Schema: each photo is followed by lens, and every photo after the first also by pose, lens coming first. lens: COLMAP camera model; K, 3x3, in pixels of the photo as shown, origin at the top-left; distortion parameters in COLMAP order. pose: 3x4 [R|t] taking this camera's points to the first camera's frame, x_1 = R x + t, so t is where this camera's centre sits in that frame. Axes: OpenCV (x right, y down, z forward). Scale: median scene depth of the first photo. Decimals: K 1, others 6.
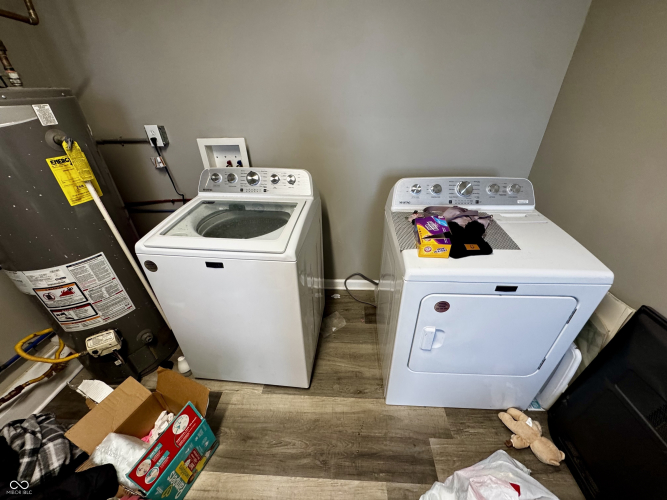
lens RADIAL K [[266.7, 0, 333.5], [0, 266.7, 250.0], [0, 0, 1]] dist [-0.000085, 0.000098]
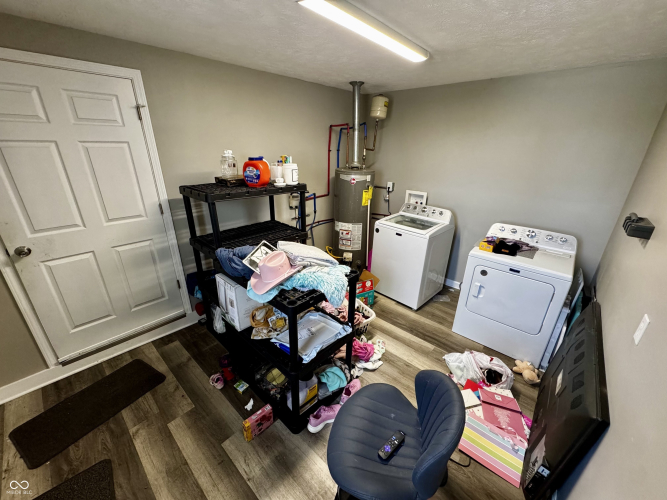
lens RADIAL K [[266.7, 0, 333.5], [0, 266.7, 250.0], [0, 0, 1]] dist [-0.000085, 0.000098]
pose [[0.778728, 0.265371, -0.568472, 0.515418], [-0.359282, 0.931465, -0.057346, 0.495243], [0.514294, 0.248899, 0.820702, -1.269308]]
